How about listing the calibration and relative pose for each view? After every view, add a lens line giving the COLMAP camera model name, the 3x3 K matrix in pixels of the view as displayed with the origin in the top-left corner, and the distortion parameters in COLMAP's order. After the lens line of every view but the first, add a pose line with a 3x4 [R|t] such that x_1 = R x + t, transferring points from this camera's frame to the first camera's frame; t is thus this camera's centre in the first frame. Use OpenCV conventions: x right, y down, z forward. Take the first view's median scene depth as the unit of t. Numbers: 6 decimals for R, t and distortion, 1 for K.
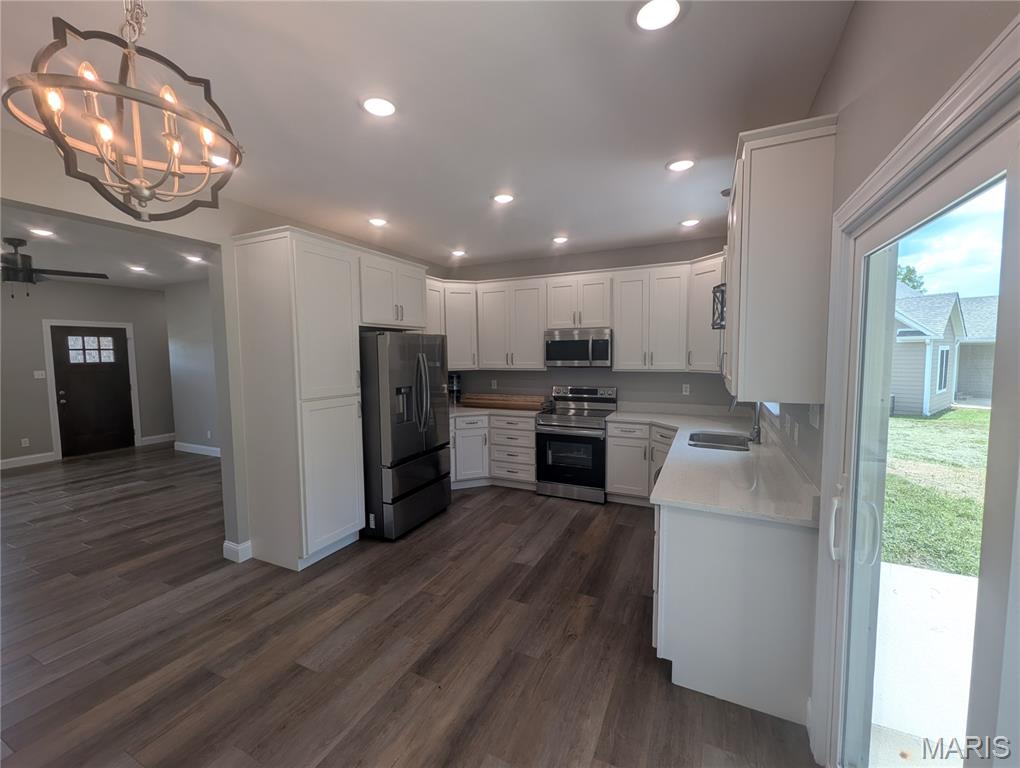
lens RADIAL K [[425.1, 0, 510.0], [0, 425.1, 384.0], [0, 0, 1]] dist [0.006943, -0.000560]
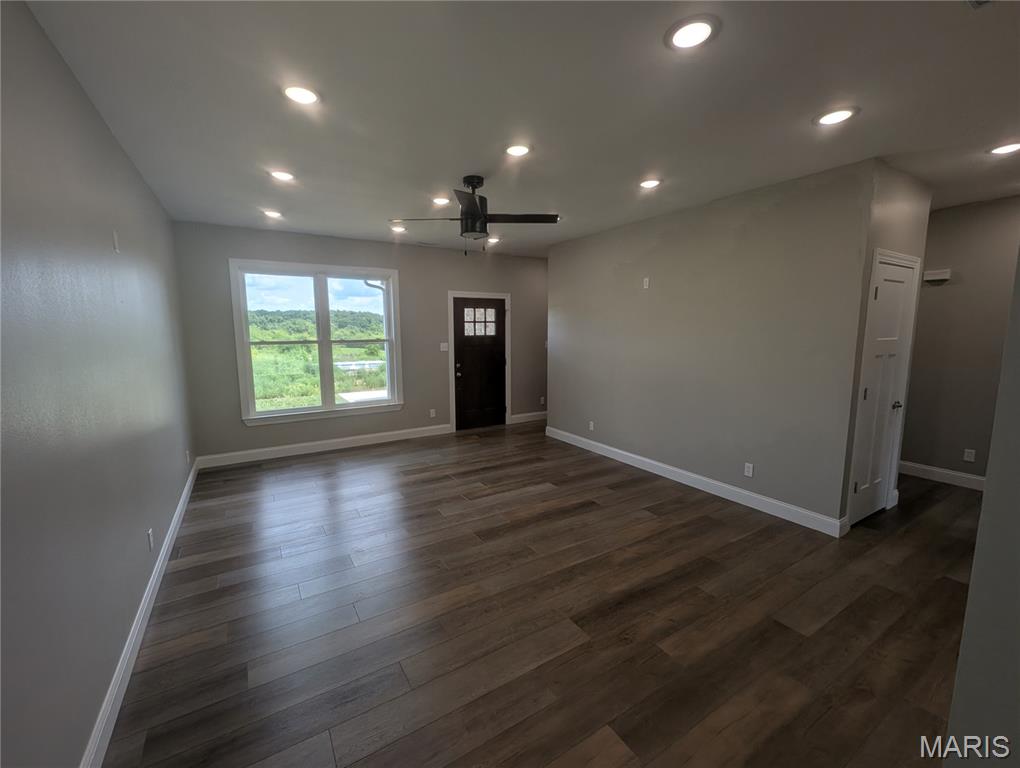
lens RADIAL K [[417.8, 0, 510.0], [0, 417.8, 384.0], [0, 0, 1]] dist [-0.002439, -0.000453]
pose [[0.846707, 0.076467, -0.526535, -0.427181], [-0.044427, 0.996324, 0.073251, -0.013369], [0.530201, -0.038630, 0.846992, 0.240086]]
